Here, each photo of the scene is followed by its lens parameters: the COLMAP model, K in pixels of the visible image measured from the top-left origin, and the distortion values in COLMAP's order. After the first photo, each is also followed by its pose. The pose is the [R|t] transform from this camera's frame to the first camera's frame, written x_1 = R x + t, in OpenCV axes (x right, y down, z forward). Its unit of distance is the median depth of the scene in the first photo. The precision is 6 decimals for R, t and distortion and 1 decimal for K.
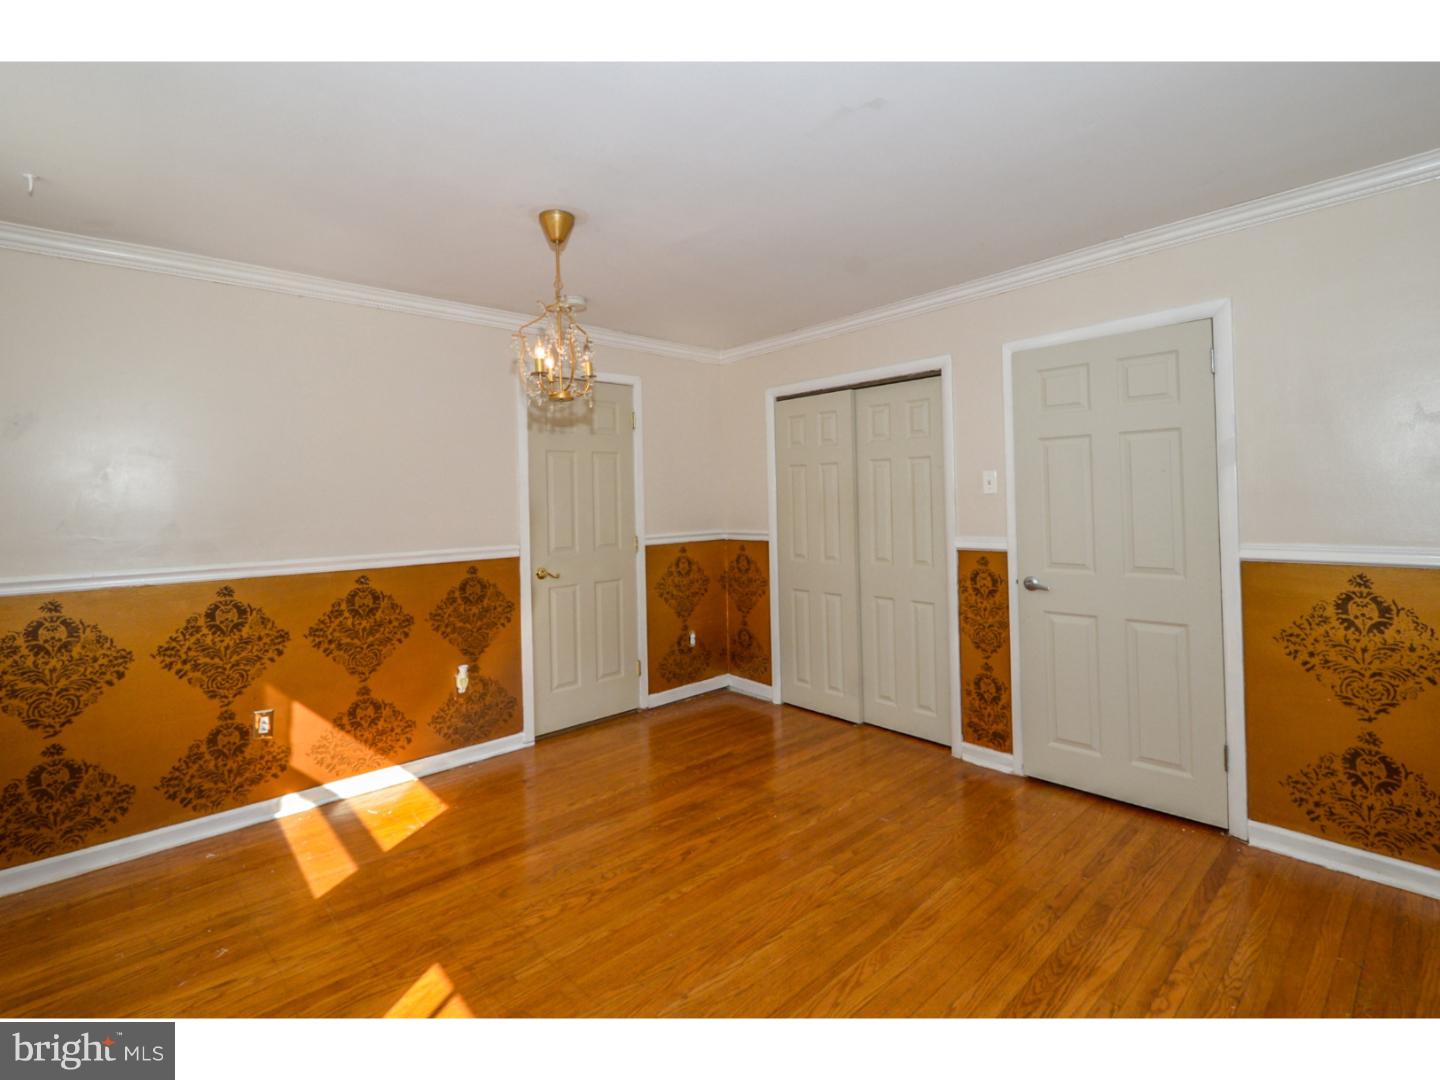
lens RADIAL K [[666.1, 0, 720.4], [0, 666.1, 486.4], [0, 0, 1]] dist [-0.001350, -0.001127]
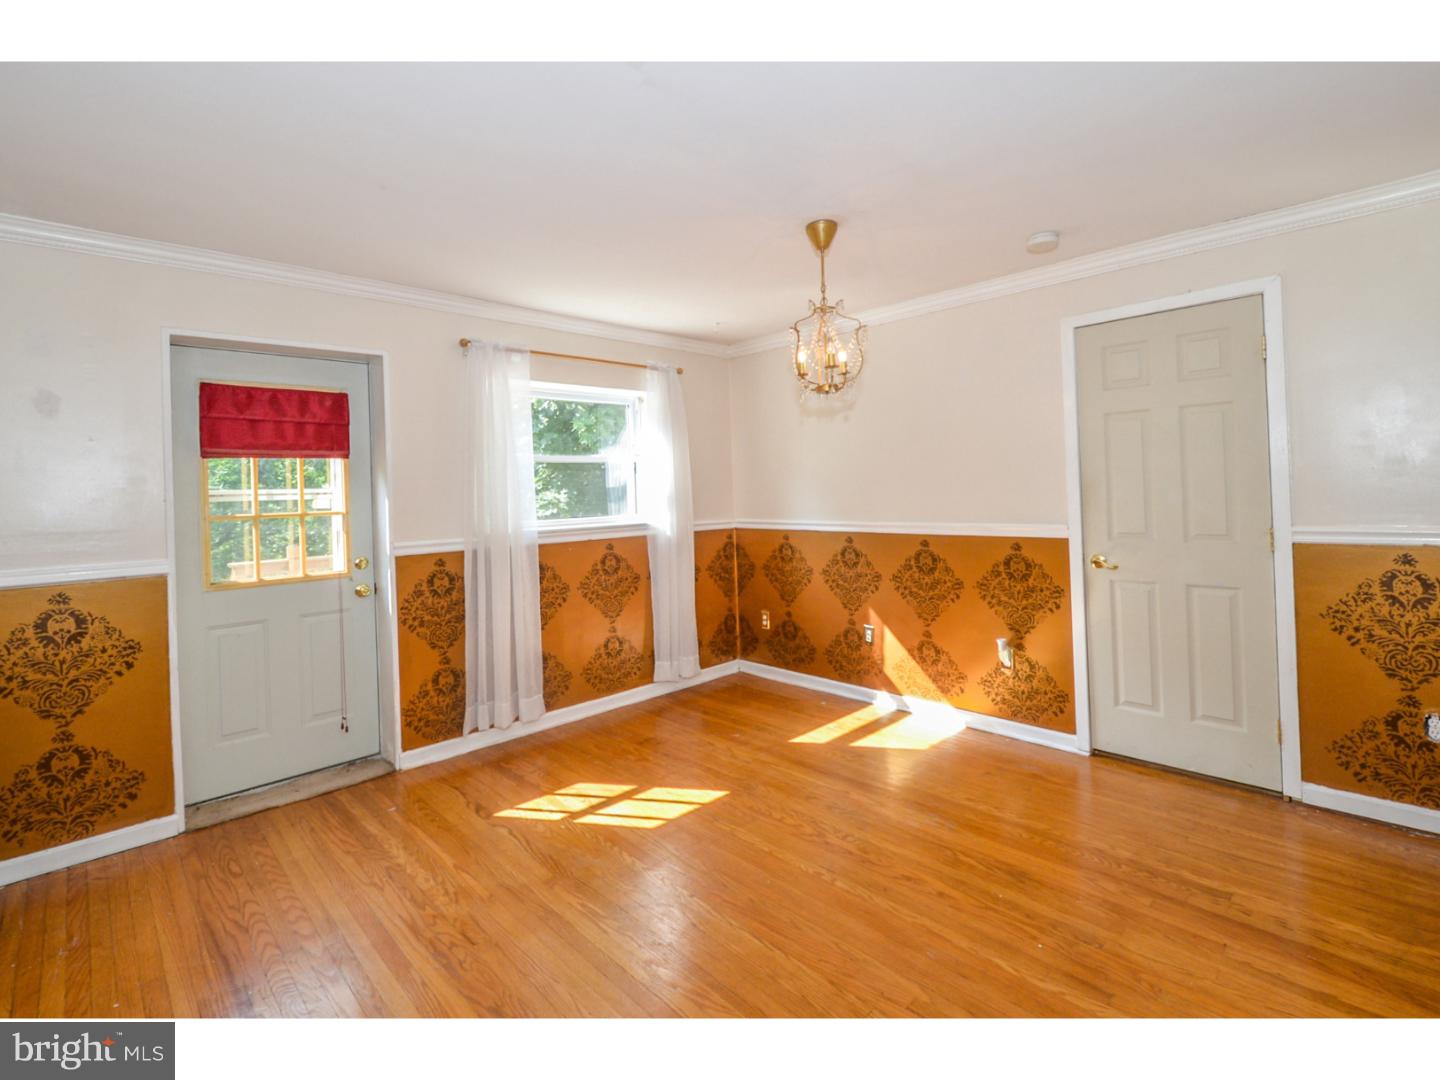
lens RADIAL K [[666.1, 0, 720.4], [0, 666.1, 486.4], [0, 0, 1]] dist [-0.001350, -0.001127]
pose [[0.029208, 0.018018, -0.999411, 0.662823], [0.051308, 0.998492, 0.019501, -0.005507], [0.998256, -0.051847, 0.028239, 0.600472]]
